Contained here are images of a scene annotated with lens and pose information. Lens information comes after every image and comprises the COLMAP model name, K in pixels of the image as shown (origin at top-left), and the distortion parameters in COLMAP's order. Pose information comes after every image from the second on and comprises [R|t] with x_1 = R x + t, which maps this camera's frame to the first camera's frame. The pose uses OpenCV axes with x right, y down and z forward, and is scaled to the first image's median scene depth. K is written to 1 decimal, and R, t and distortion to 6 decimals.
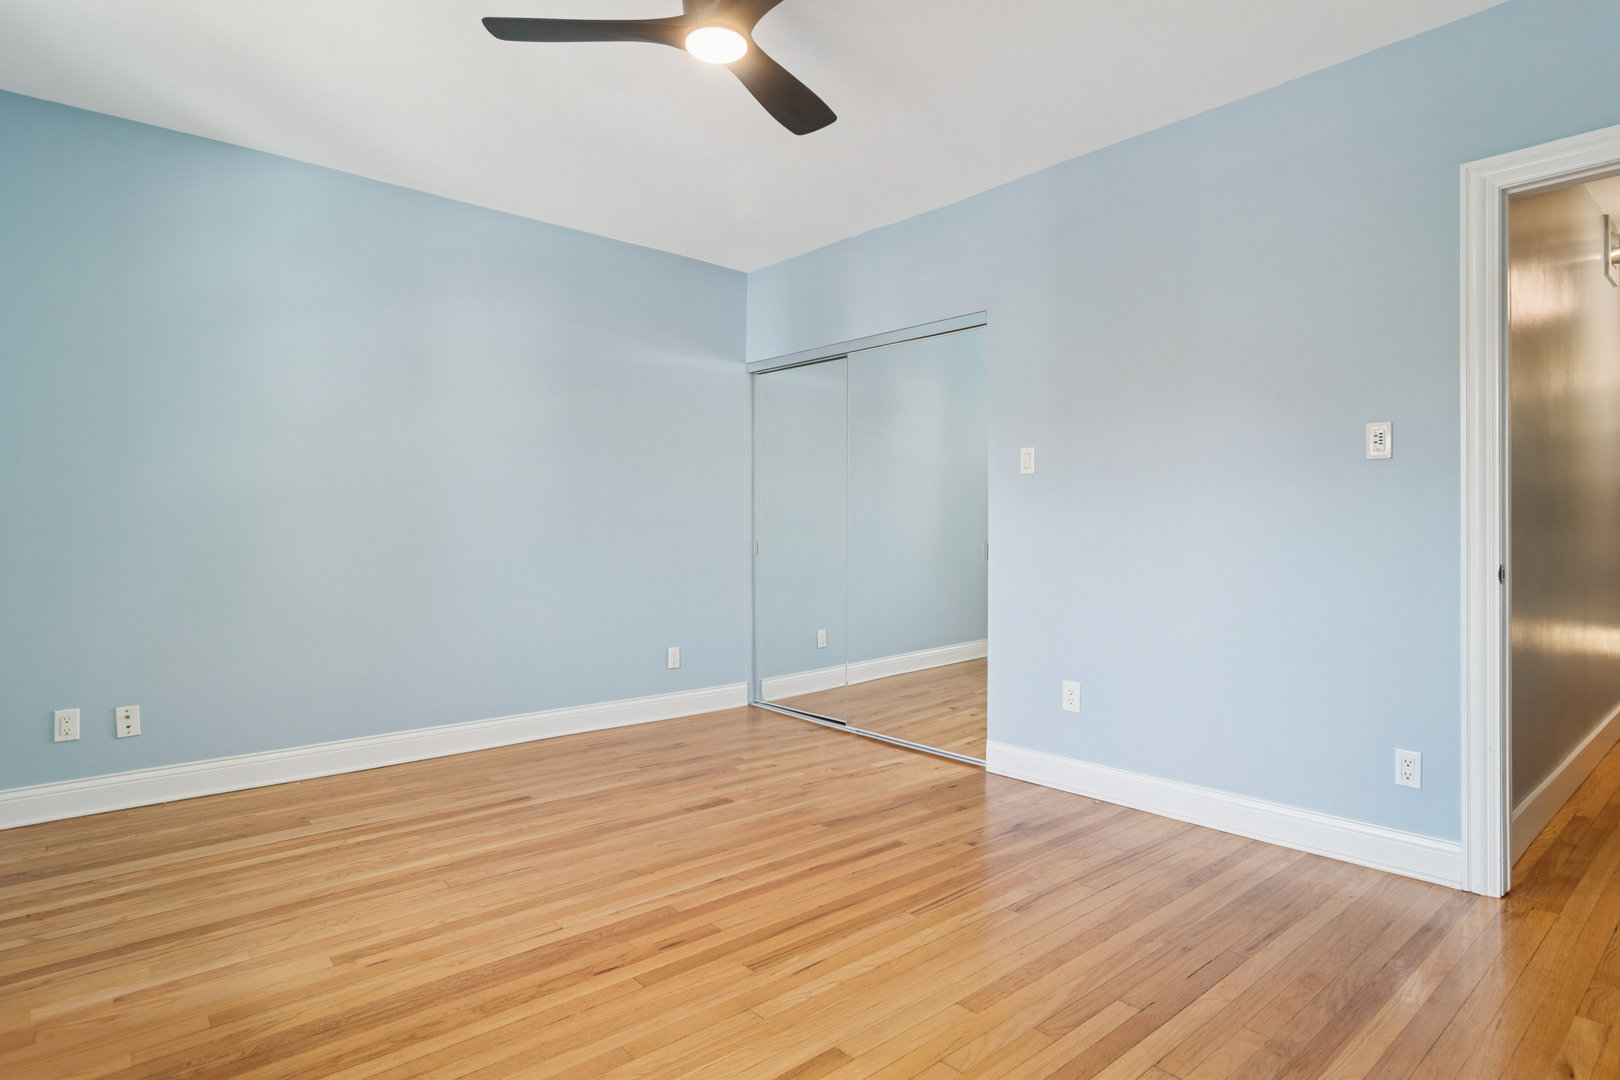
lens RADIAL K [[872.9, 0, 803.7], [0, 872.9, 527.0], [0, 0, 1]] dist [-0.000839, -0.000129]
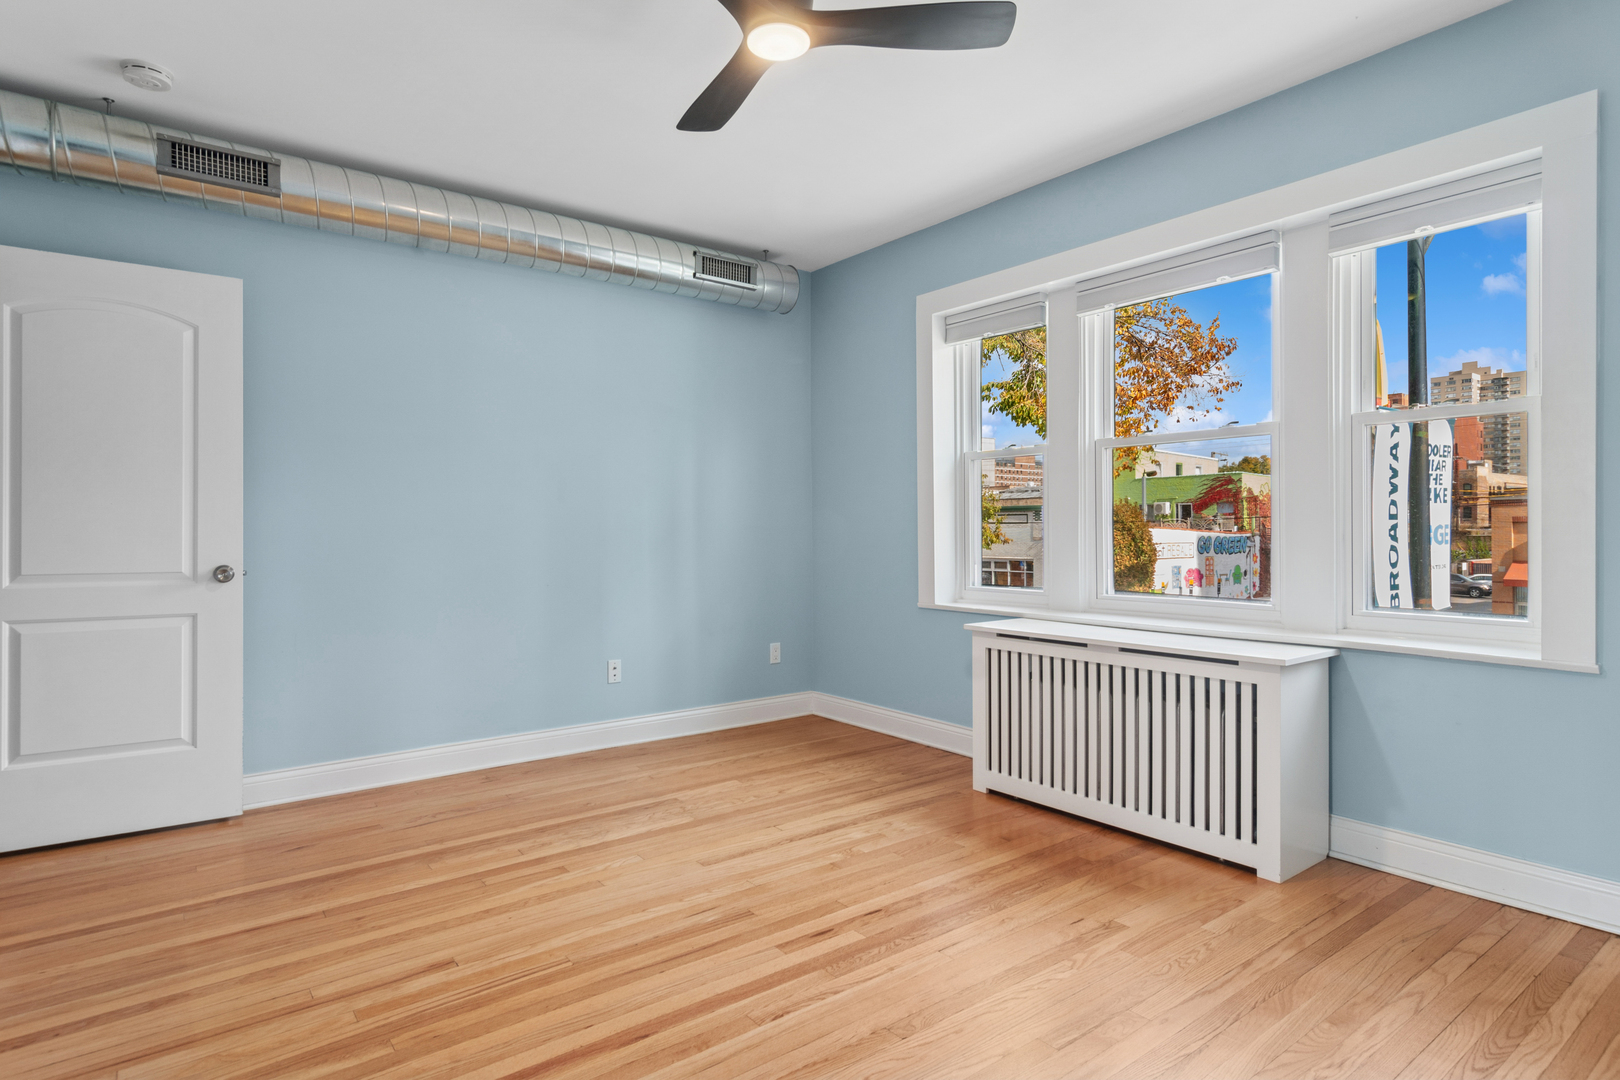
lens RADIAL K [[872.9, 0, 803.7], [0, 872.9, 527.0], [0, 0, 1]] dist [-0.000839, -0.000129]
pose [[-0.997616, 0.002795, 0.068946, -0.162269], [0.002559, 0.999991, -0.003513, -0.007416], [-0.068955, -0.003328, -0.997614, 1.647010]]
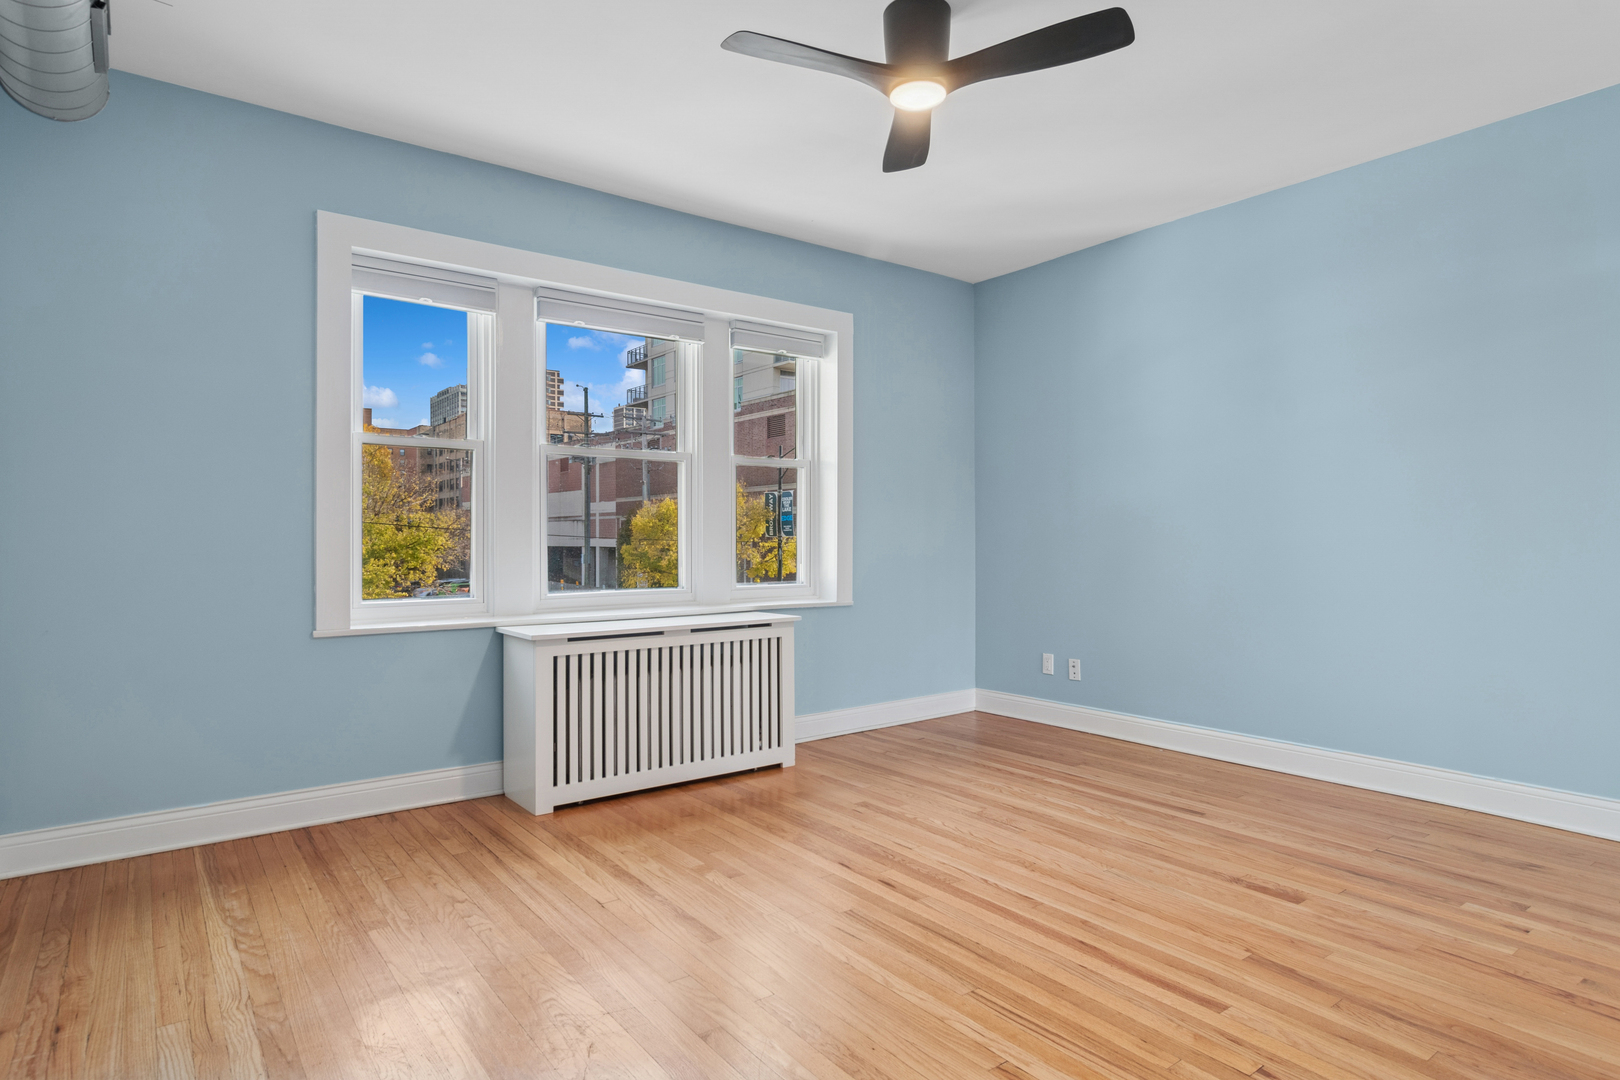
lens RADIAL K [[890.5, 0, 810.0], [0, 890.5, 540.0], [0, 0, 1]] dist [0.000275, 0.000118]
pose [[-0.070704, 0.001480, -0.997496, 0.857891], [0.003071, 0.999994, 0.001266, 0.005259], [0.997493, -0.002973, -0.070709, 0.786285]]
